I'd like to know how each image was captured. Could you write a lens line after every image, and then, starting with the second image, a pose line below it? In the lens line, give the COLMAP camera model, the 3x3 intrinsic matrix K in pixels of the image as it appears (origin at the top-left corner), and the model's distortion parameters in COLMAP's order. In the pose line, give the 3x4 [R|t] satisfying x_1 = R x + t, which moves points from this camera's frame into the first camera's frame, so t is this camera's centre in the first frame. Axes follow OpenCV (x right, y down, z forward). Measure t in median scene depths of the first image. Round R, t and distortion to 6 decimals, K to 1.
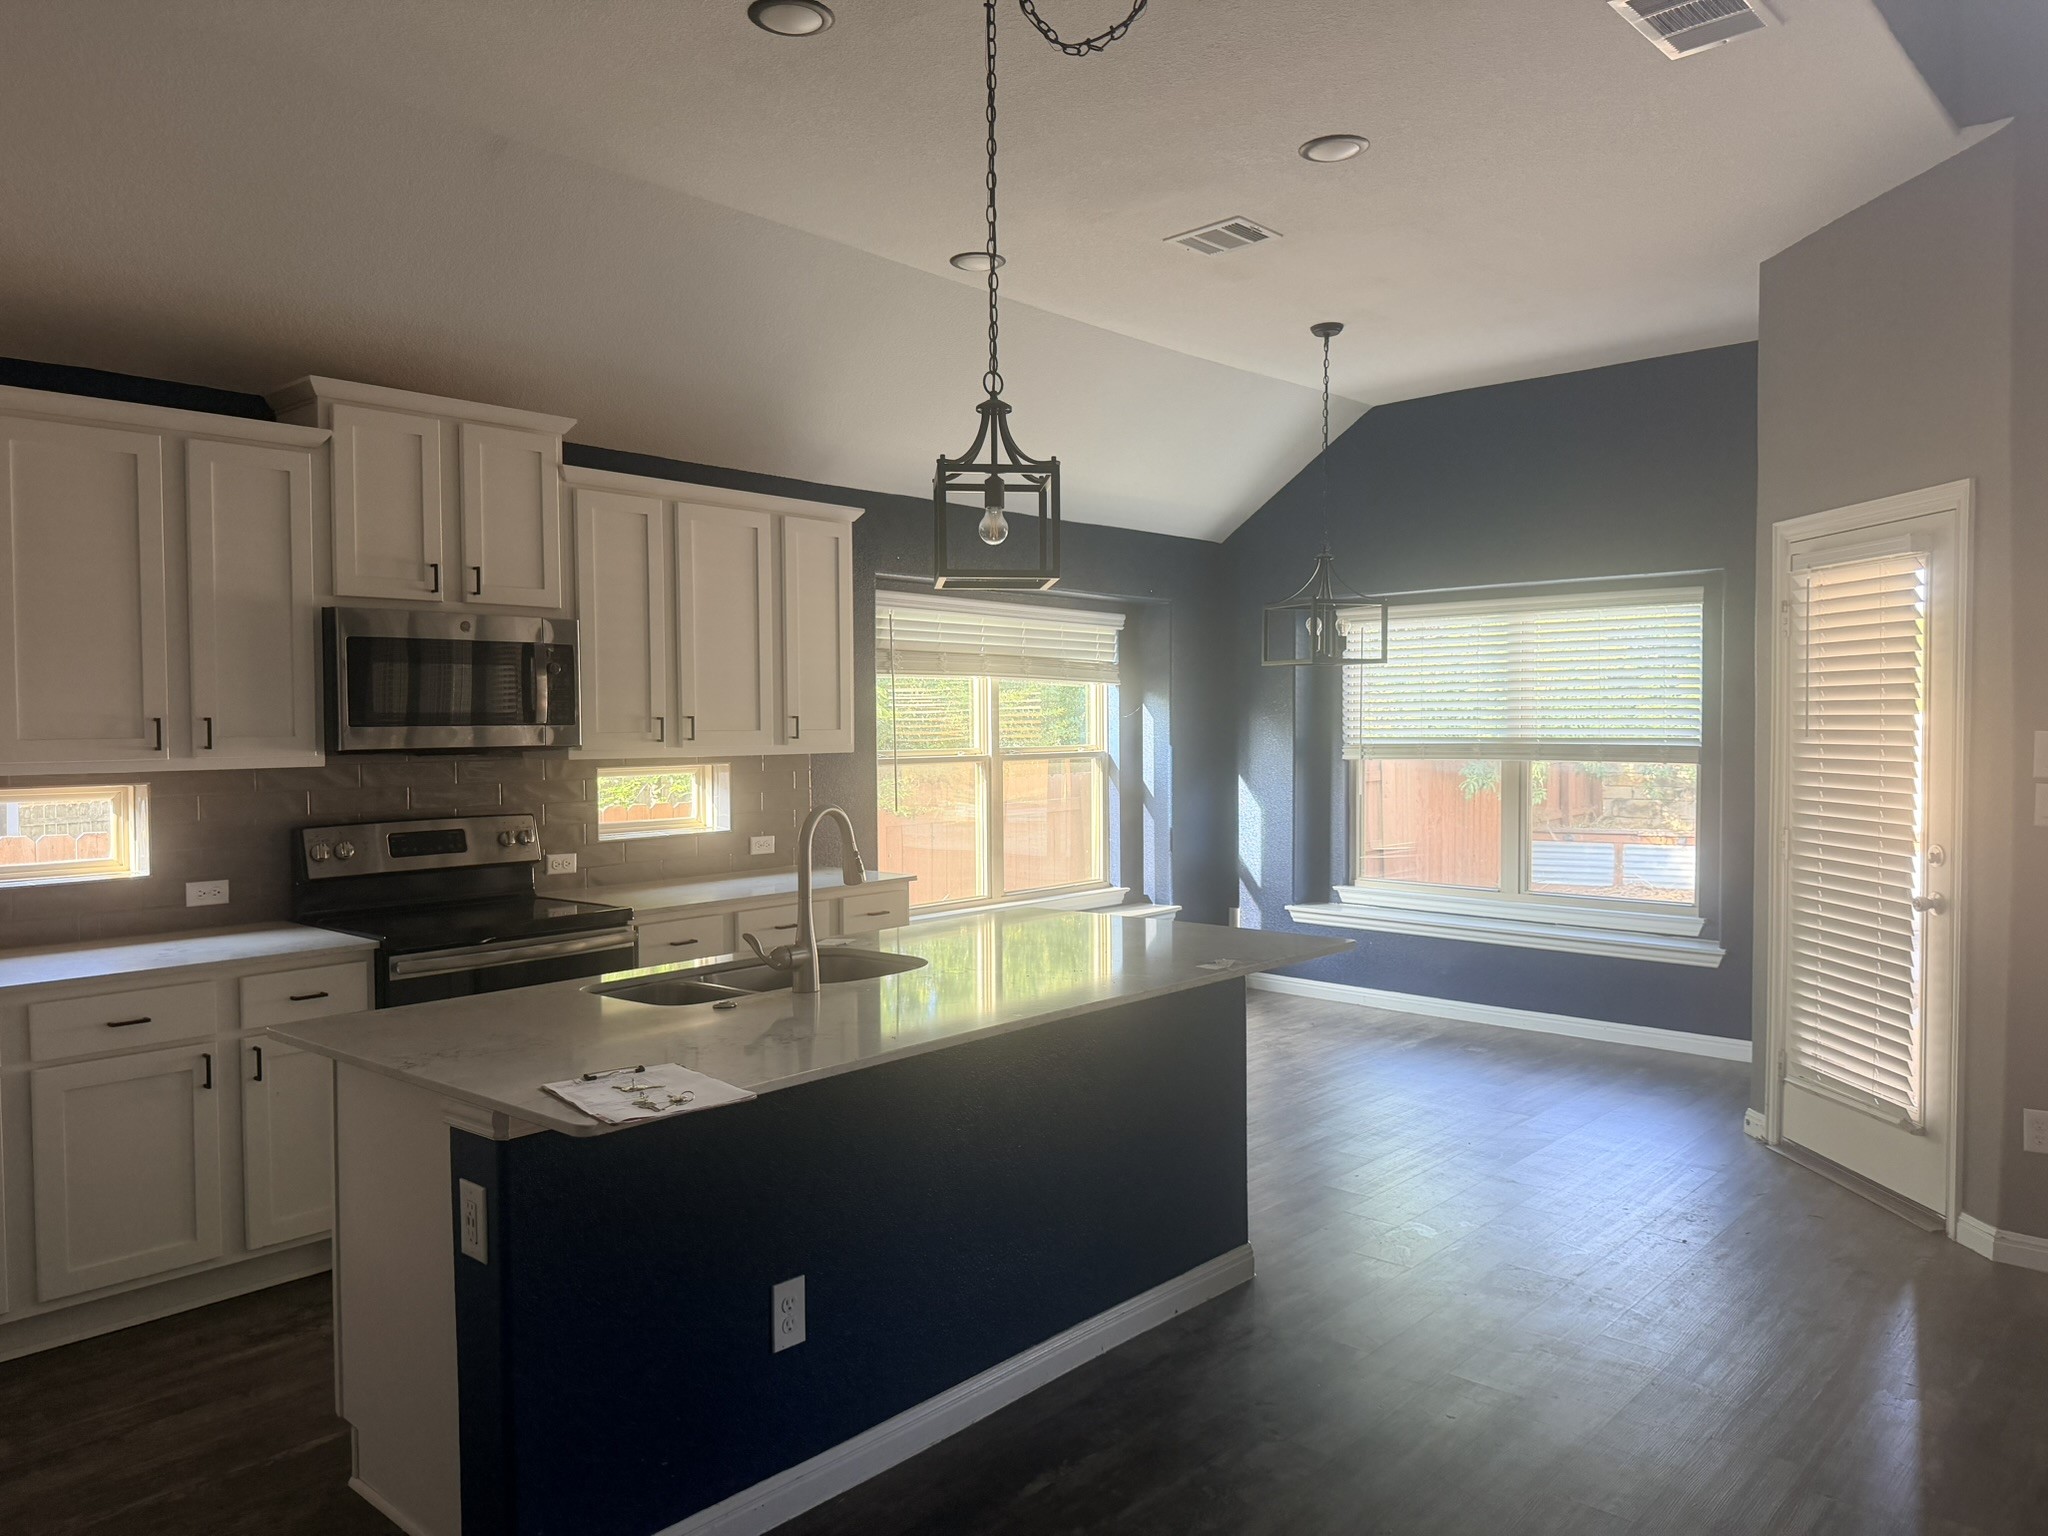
lens RADIAL K [[1405.9, 0, 1024.0], [0, 1405.9, 768.0], [0, 0, 1]] dist [0.002498, 0.000148]
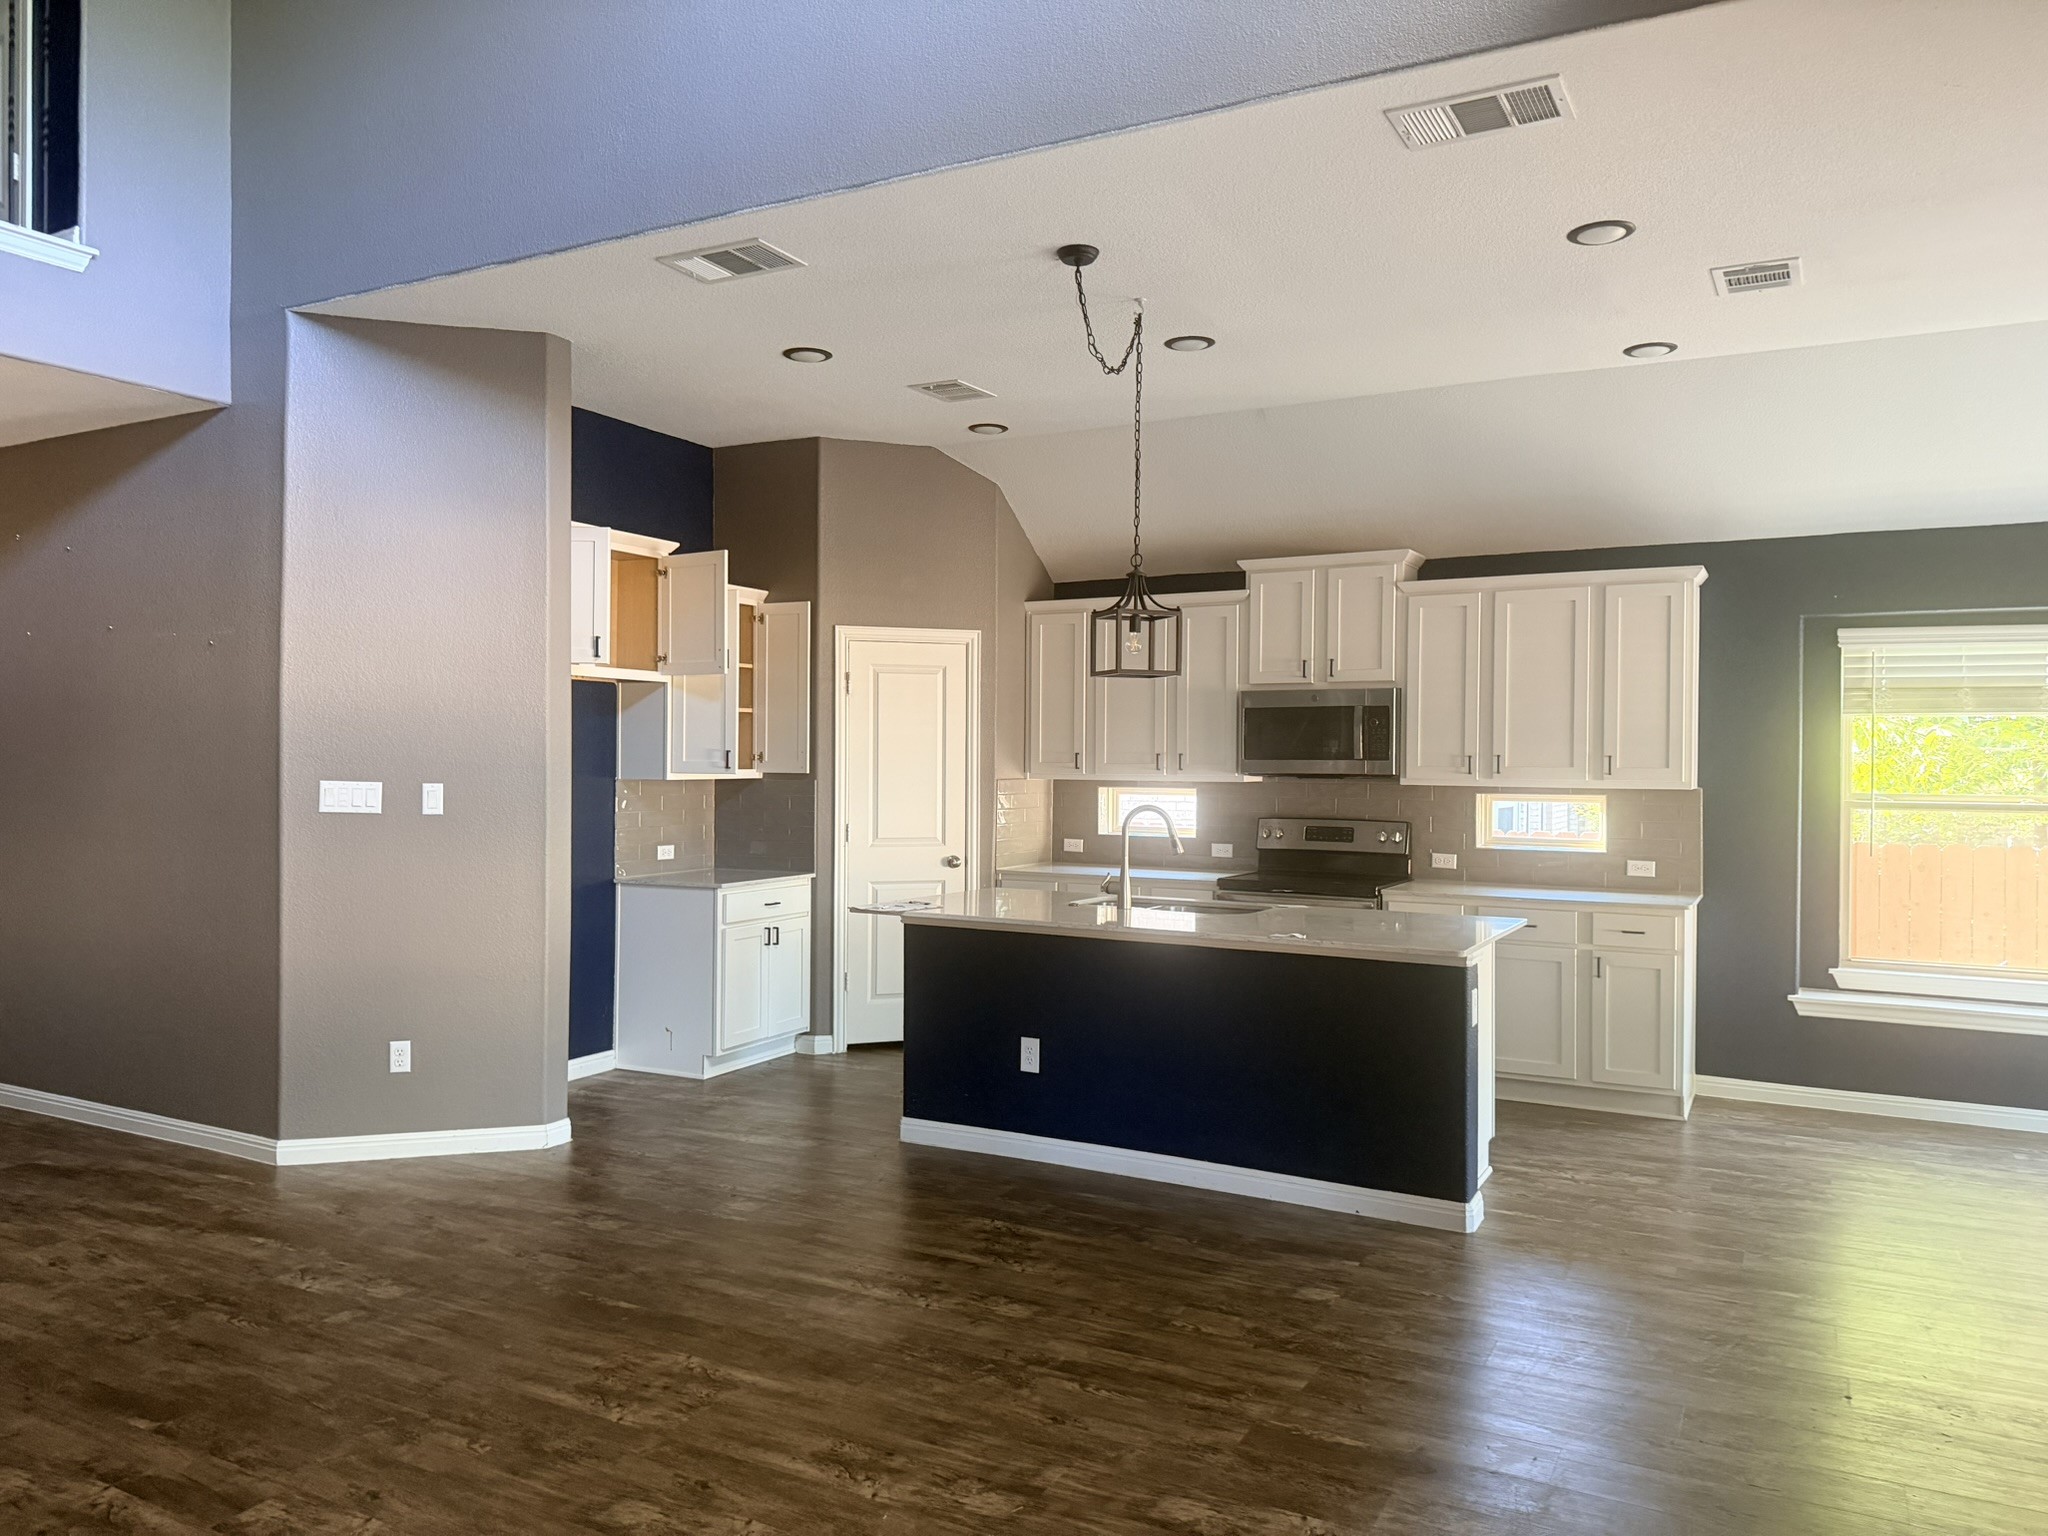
lens RADIAL K [[1405.9, 0, 1024.0], [0, 1405.9, 768.0], [0, 0, 1]] dist [0.002498, 0.000148]
pose [[0.242595, 0.018654, -0.969948, 1.023768], [-0.037348, 0.999253, 0.009877, -0.023550], [0.969409, 0.033830, 0.243110, 0.283884]]
